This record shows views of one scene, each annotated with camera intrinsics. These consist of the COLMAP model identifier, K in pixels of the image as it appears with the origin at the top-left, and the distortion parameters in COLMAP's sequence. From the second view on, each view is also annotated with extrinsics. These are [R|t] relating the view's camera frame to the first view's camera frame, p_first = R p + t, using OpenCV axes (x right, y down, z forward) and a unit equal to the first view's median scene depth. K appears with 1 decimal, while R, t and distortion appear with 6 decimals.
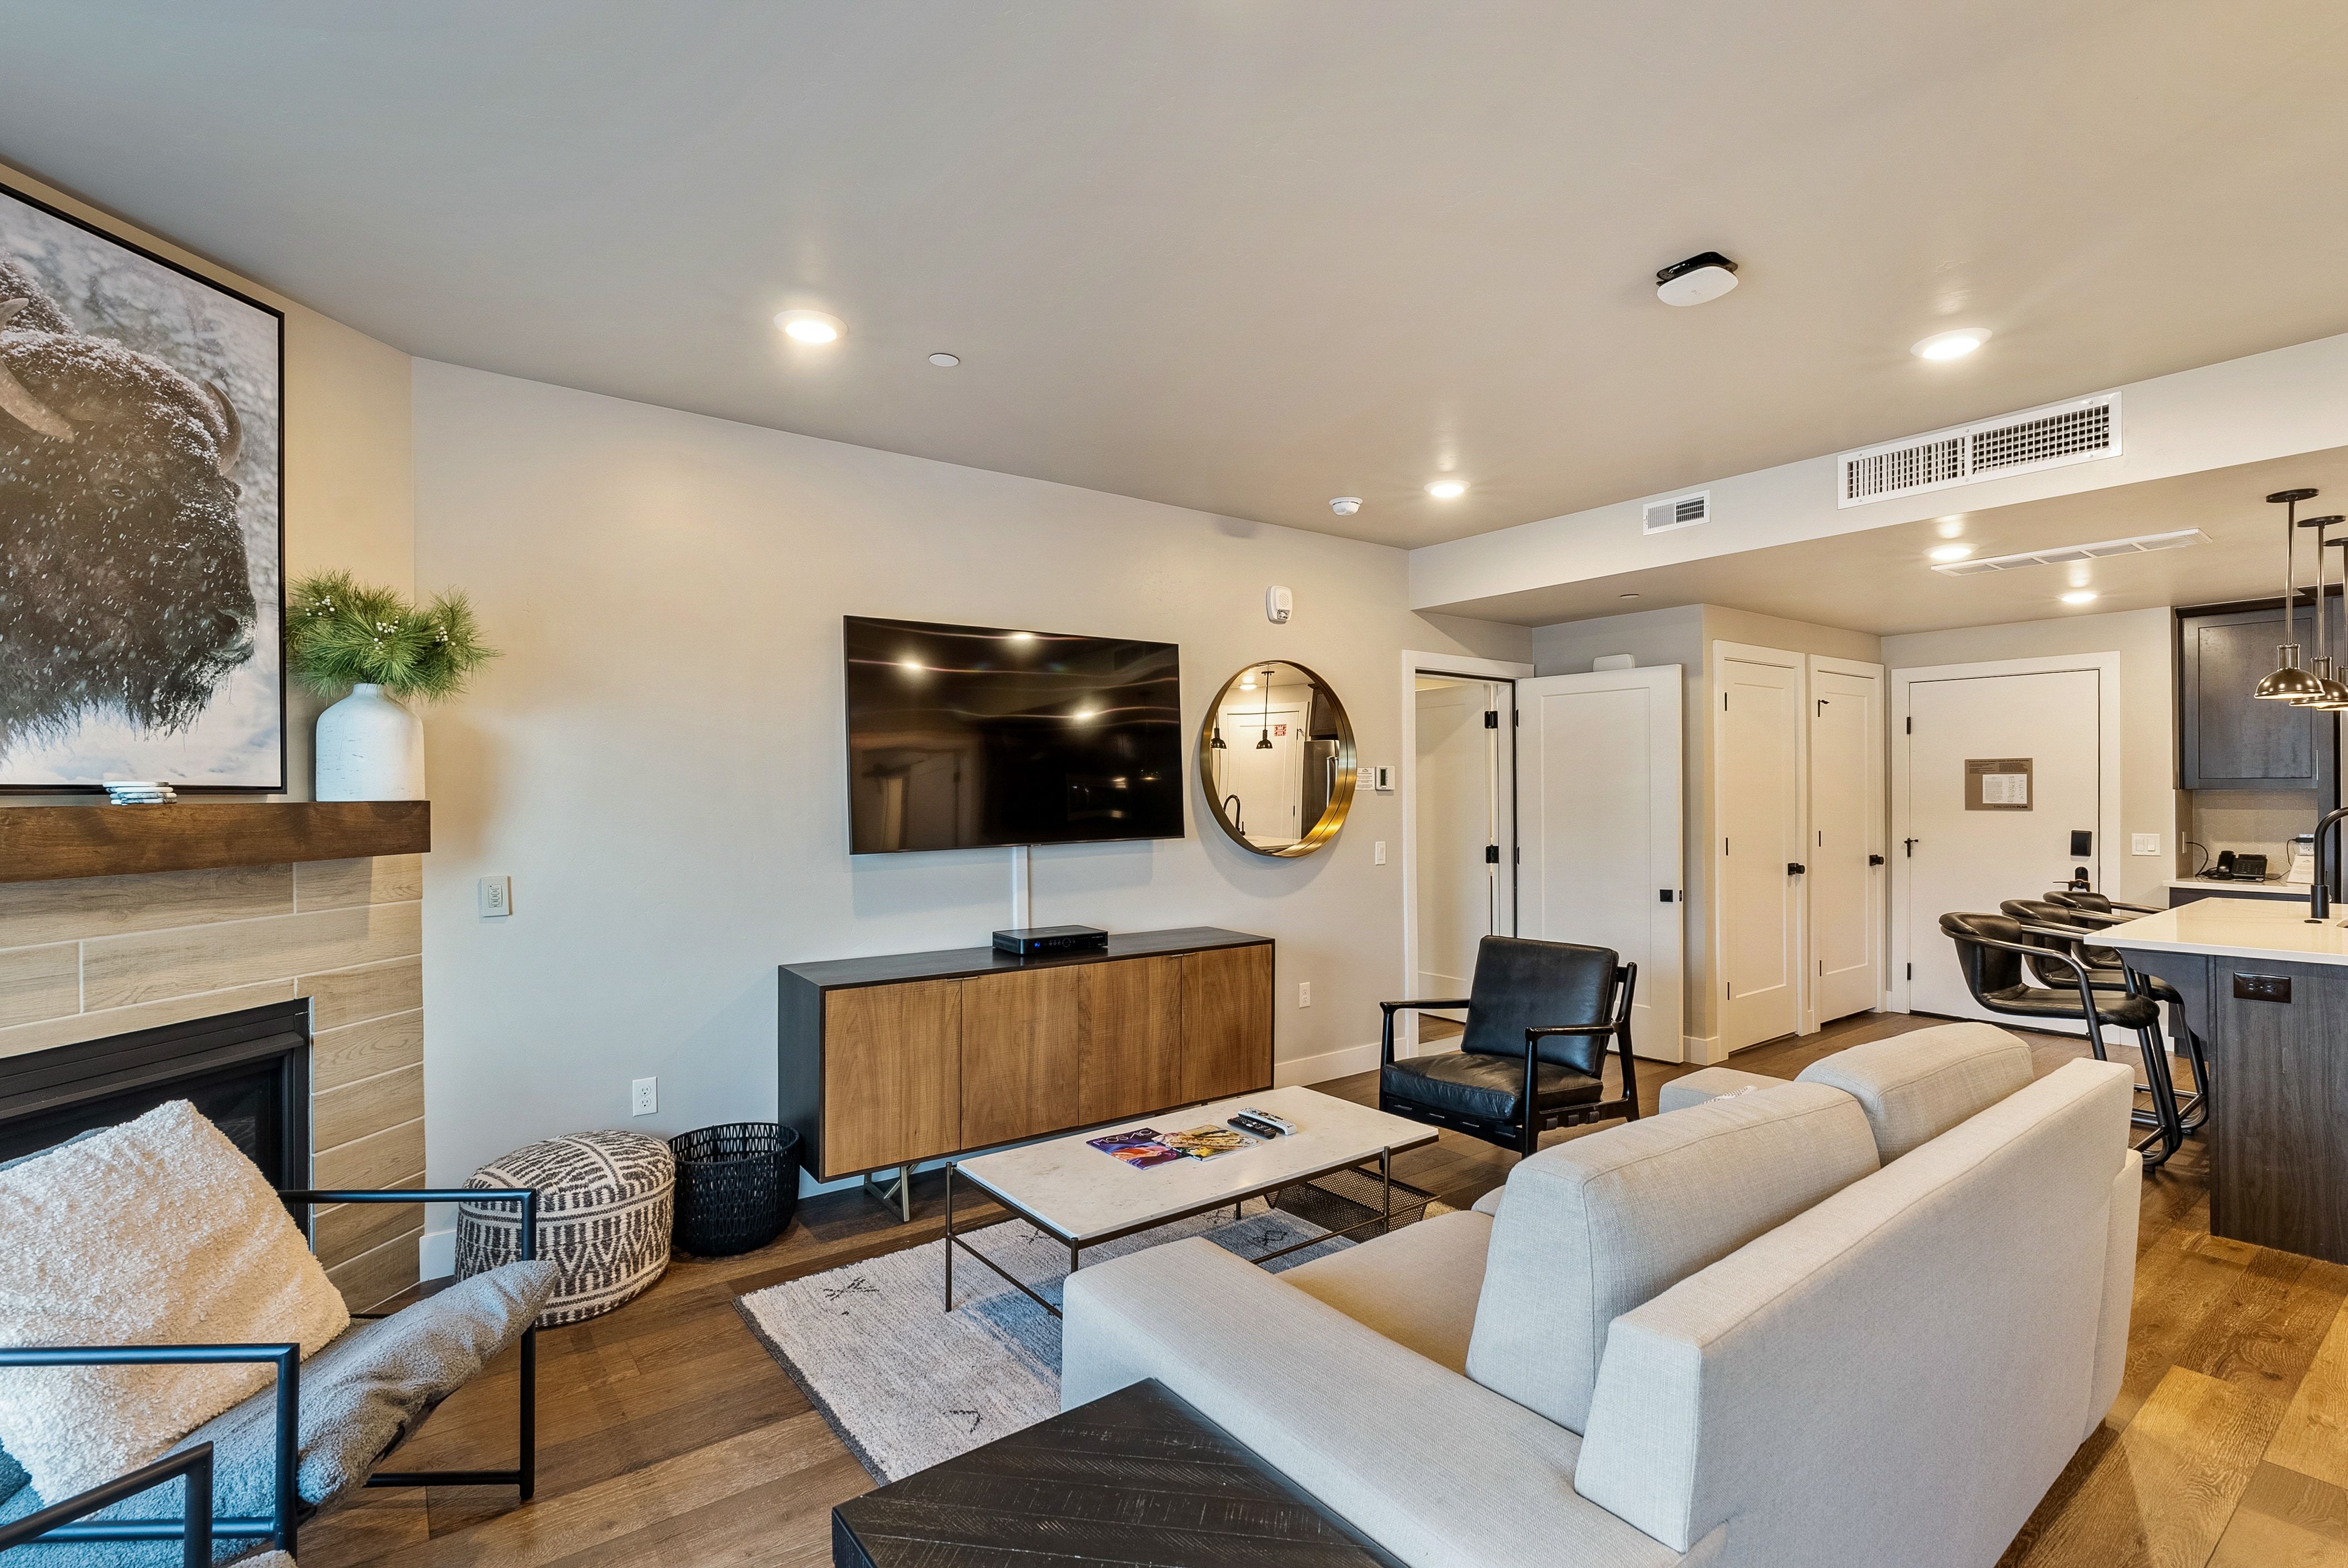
lens RADIAL K [[1098.2, 0, 1169.9], [0, 1098.2, 803.4], [0, 0, 1]] dist [0.000514, 0.000837]
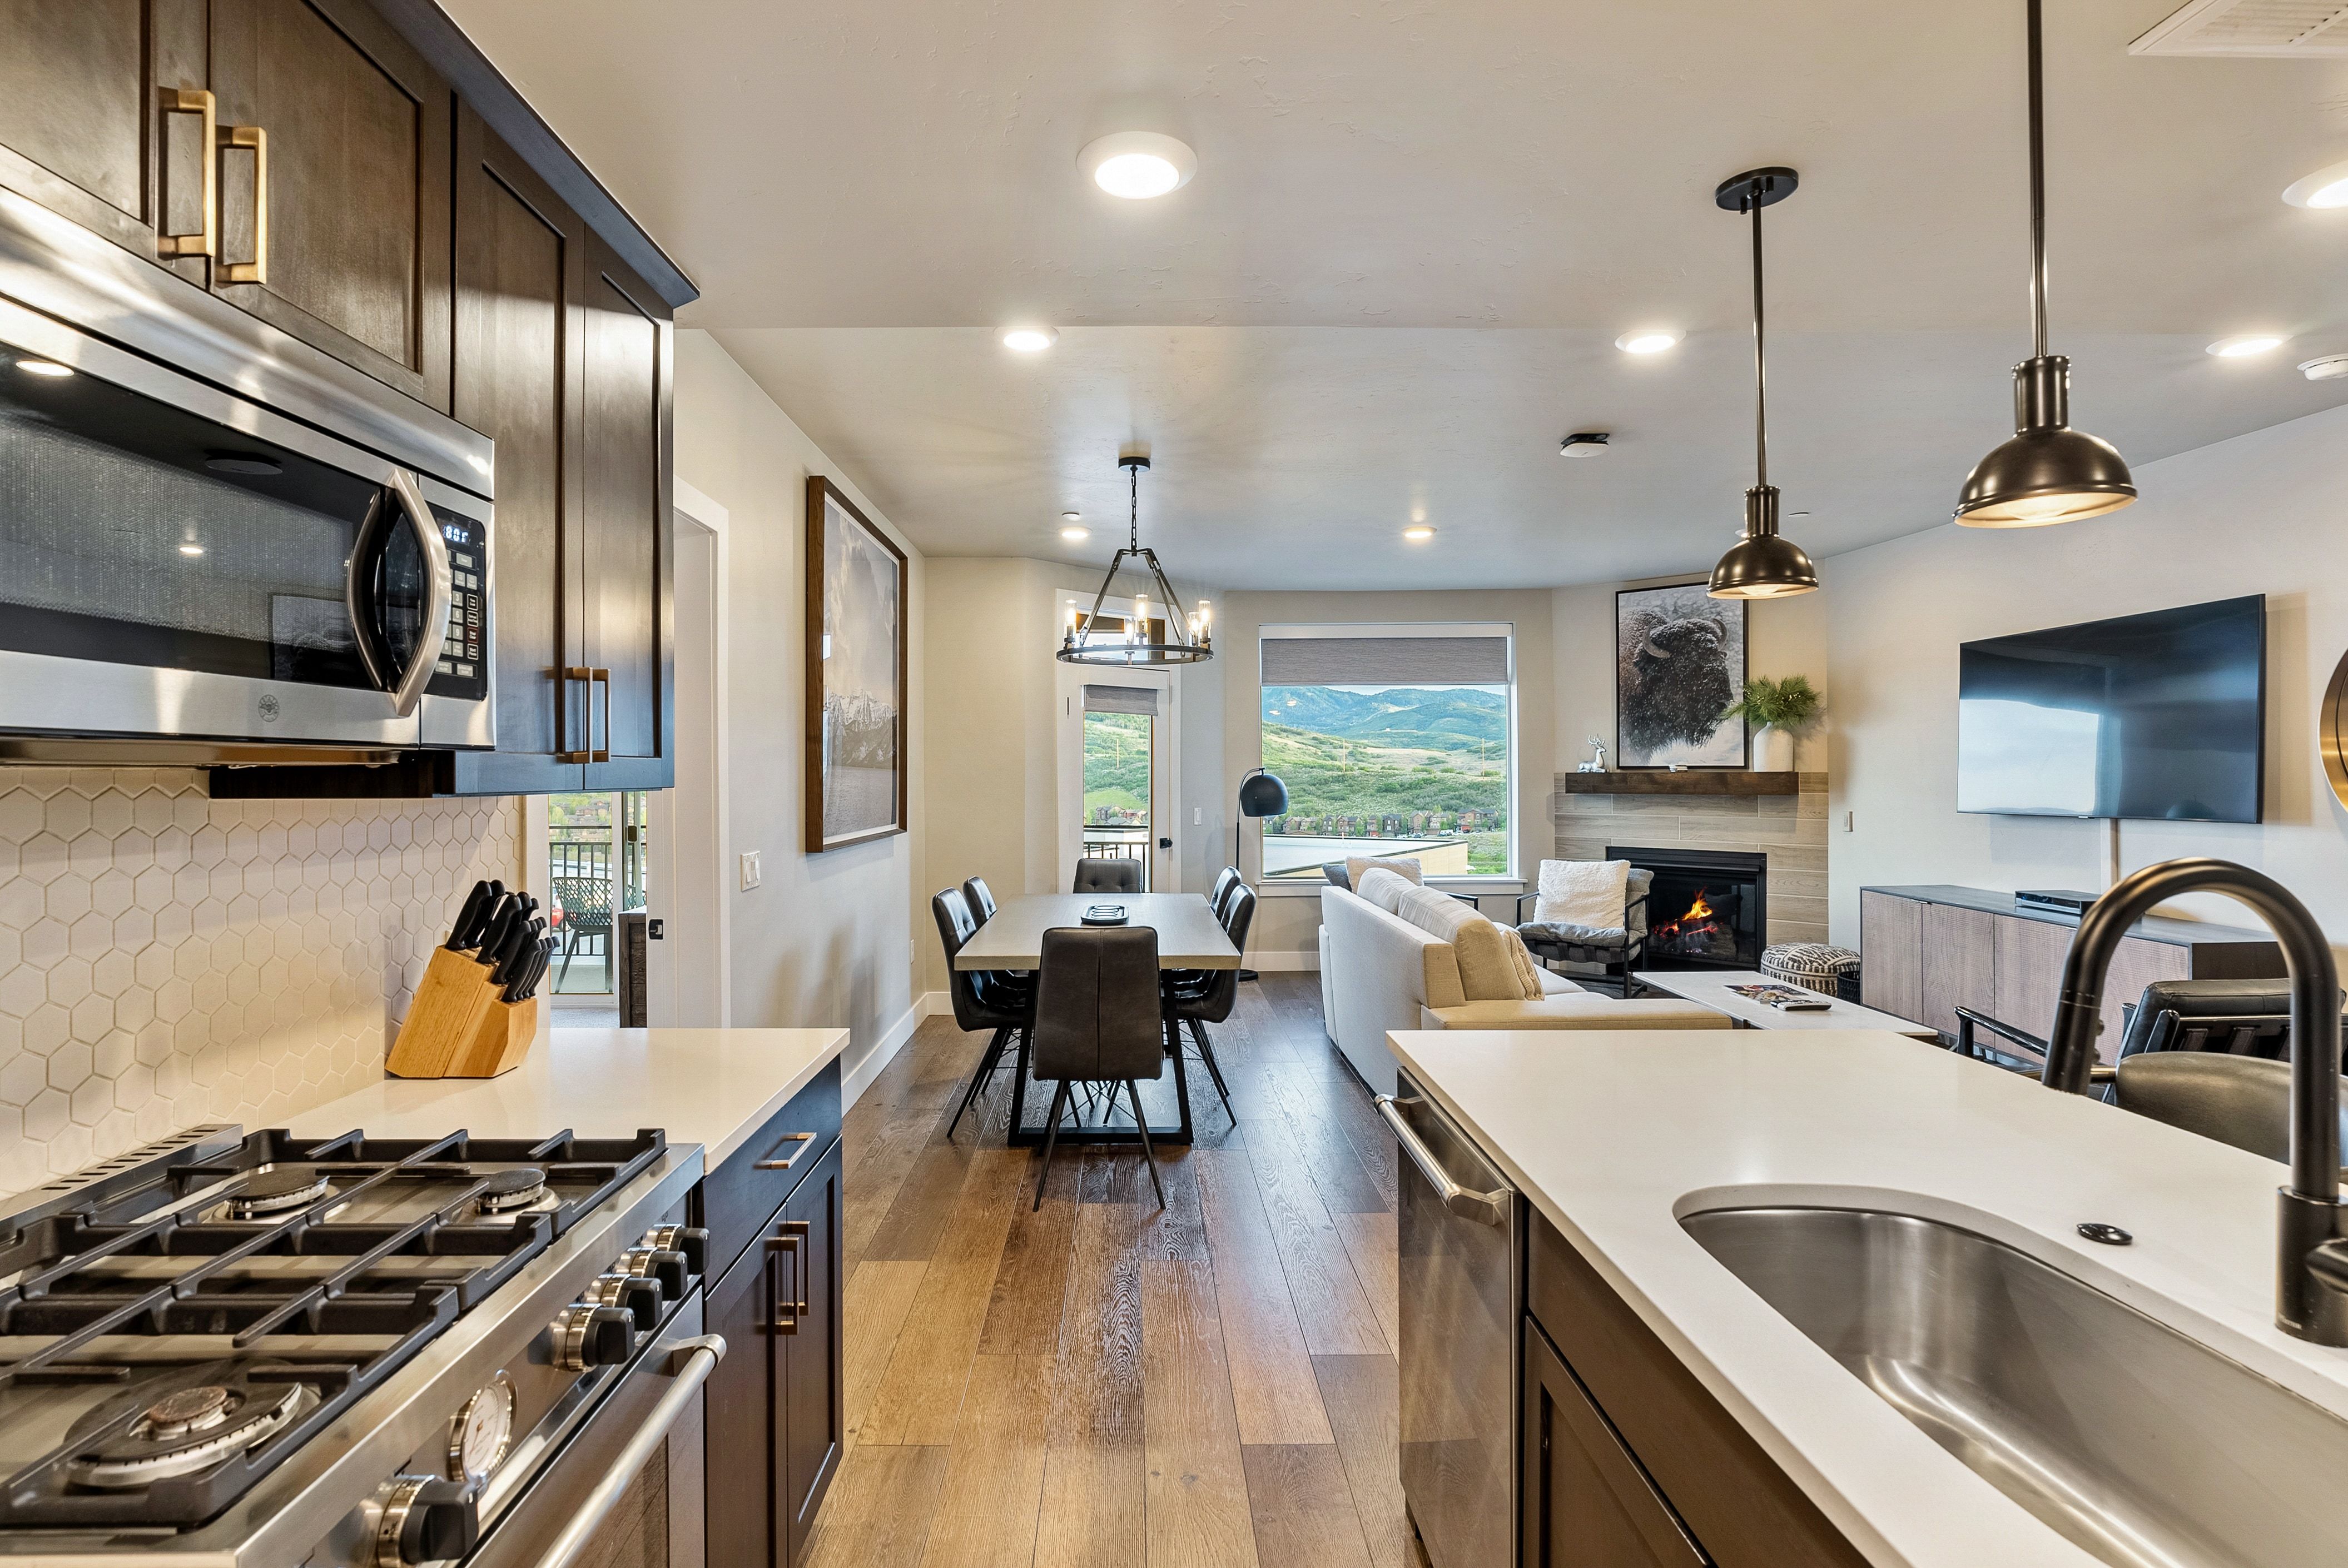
lens RADIAL K [[1124.9, 0, 1147.2], [0, 1124.9, 769.6], [0, 0, 1]] dist [-0.010127, 0.002616]
pose [[-0.578282, 0.005951, -0.815816, 2.156927], [-0.002631, 0.999955, 0.009159, -0.027199], [0.815833, 0.007443, -0.578240, 1.415215]]
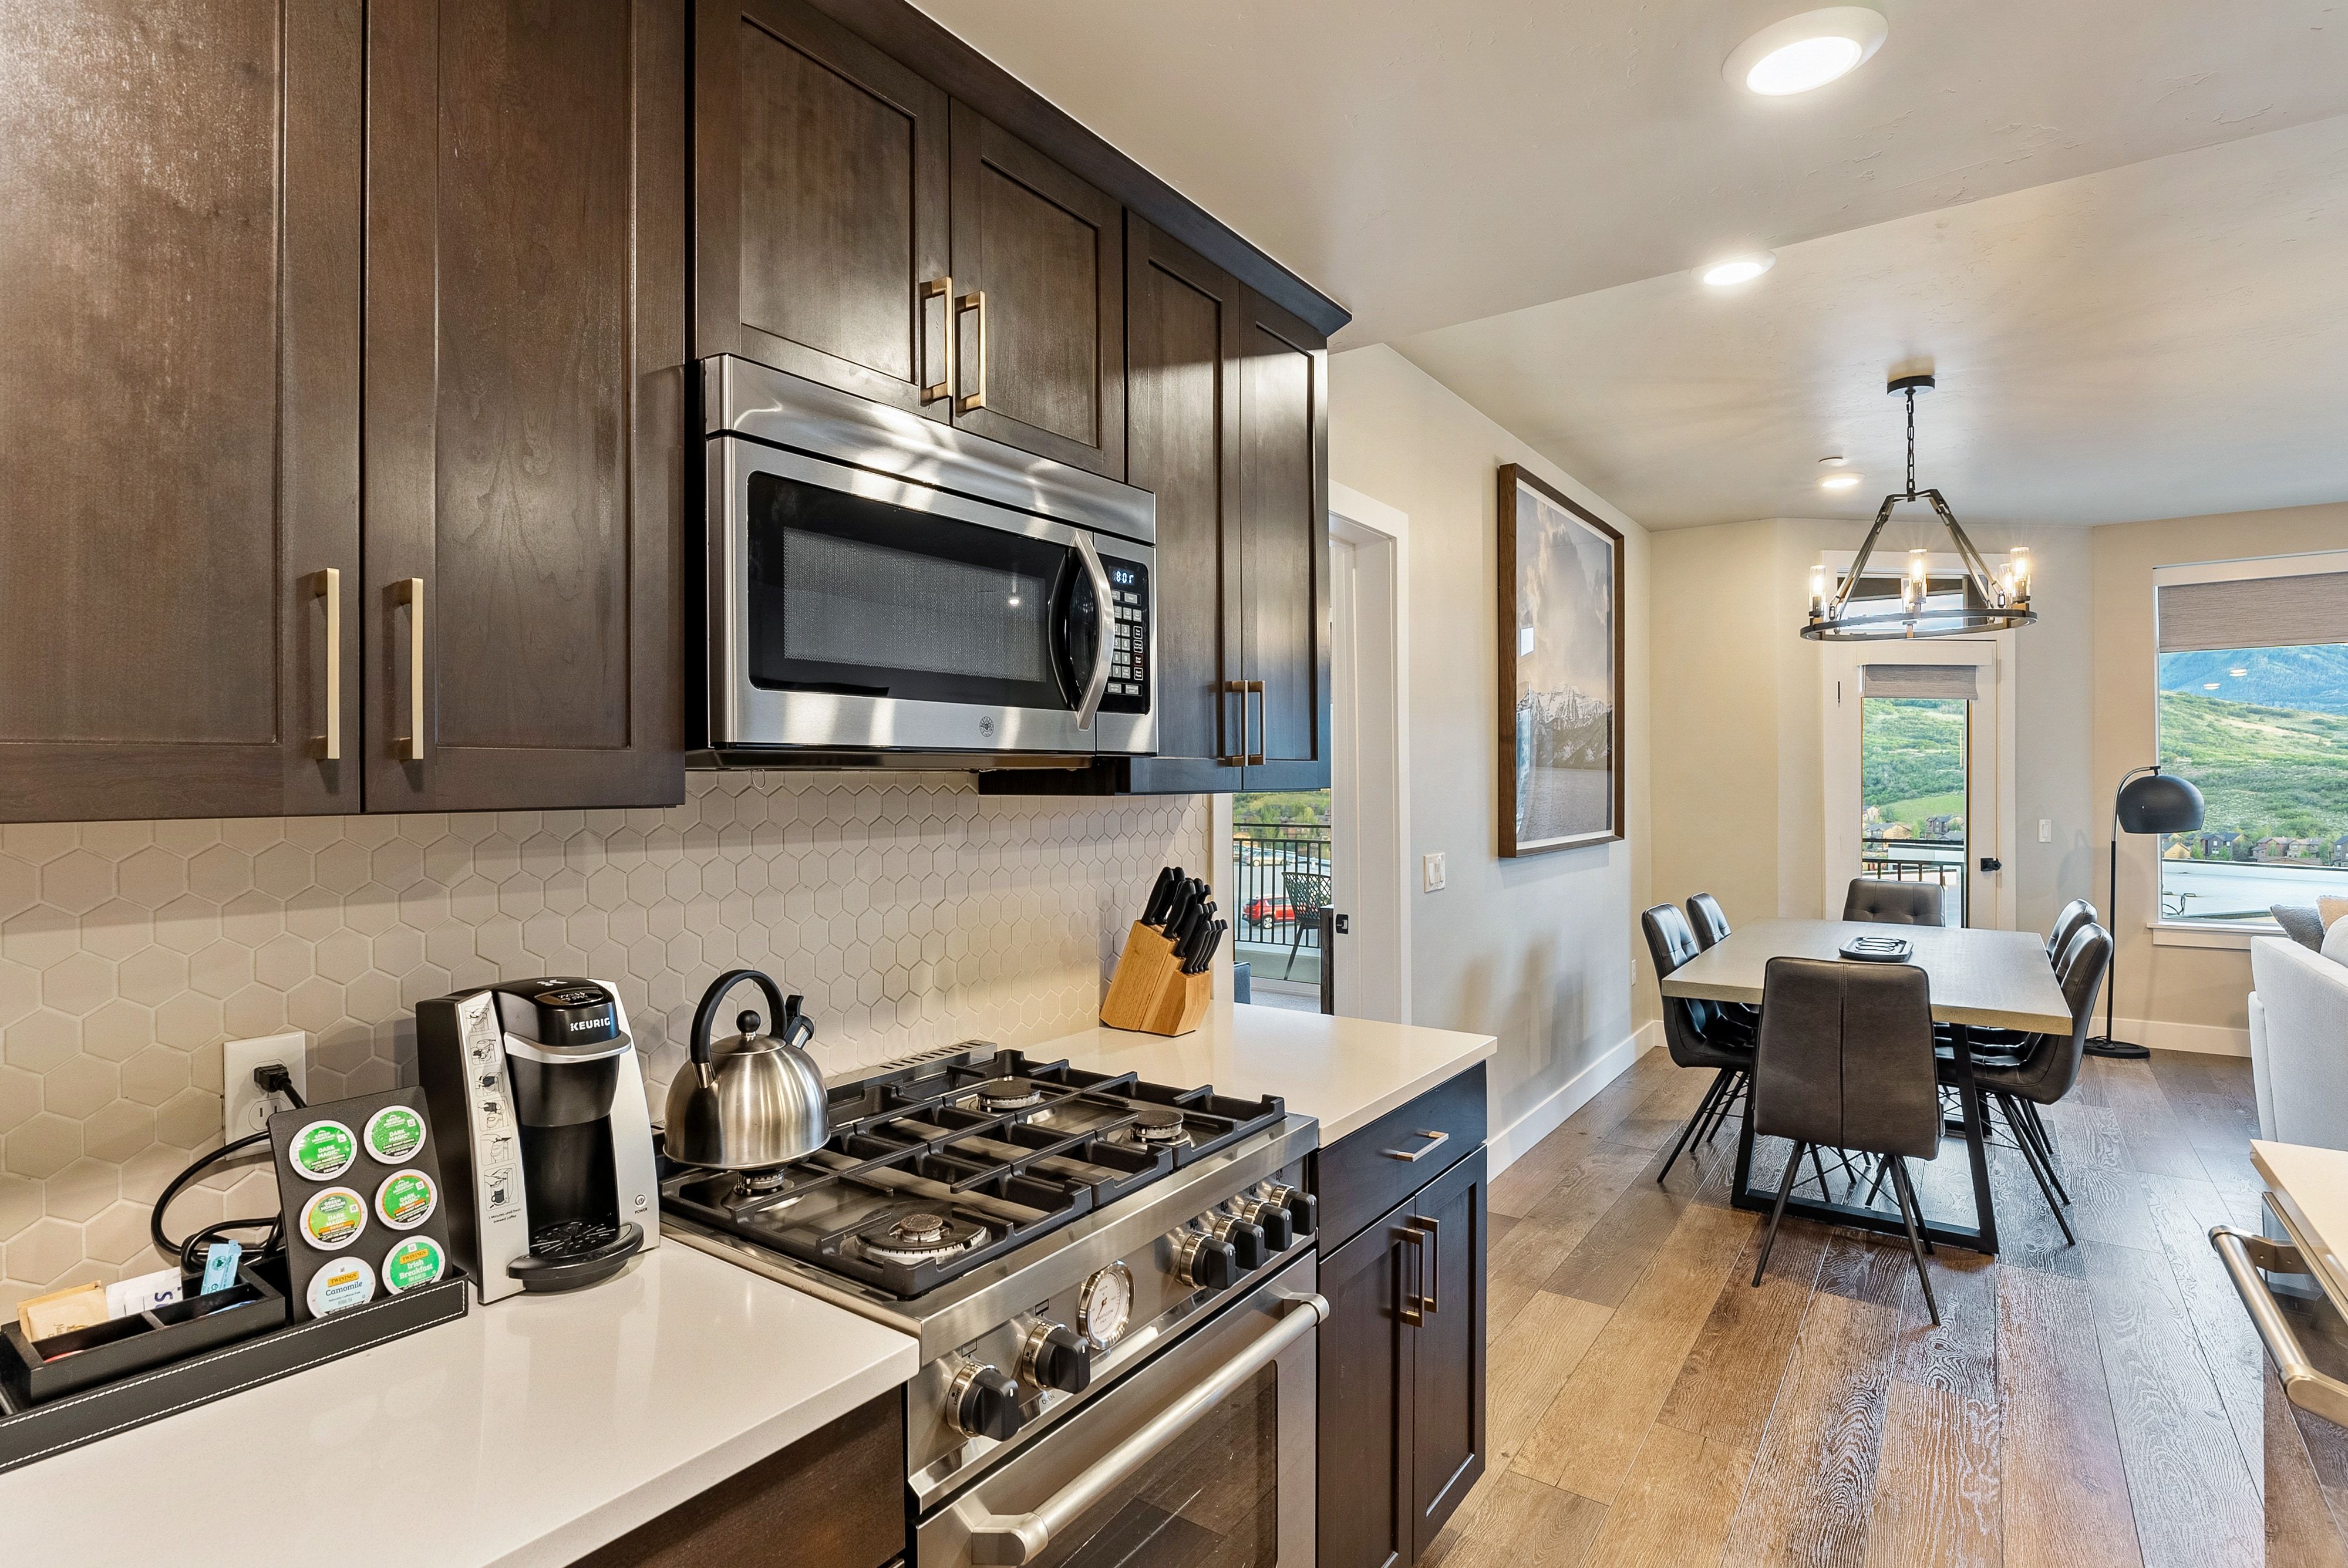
lens RADIAL K [[1189.3, 0, 1122.7], [0, 1189.3, 773.4], [0, 0, 1]] dist [-0.003120, 0.001177]
pose [[-0.951331, 0.009864, -0.308012, 2.125708], [0.007210, 0.999926, 0.009752, -0.027457], [0.308085, 0.007057, -0.951333, 1.484768]]
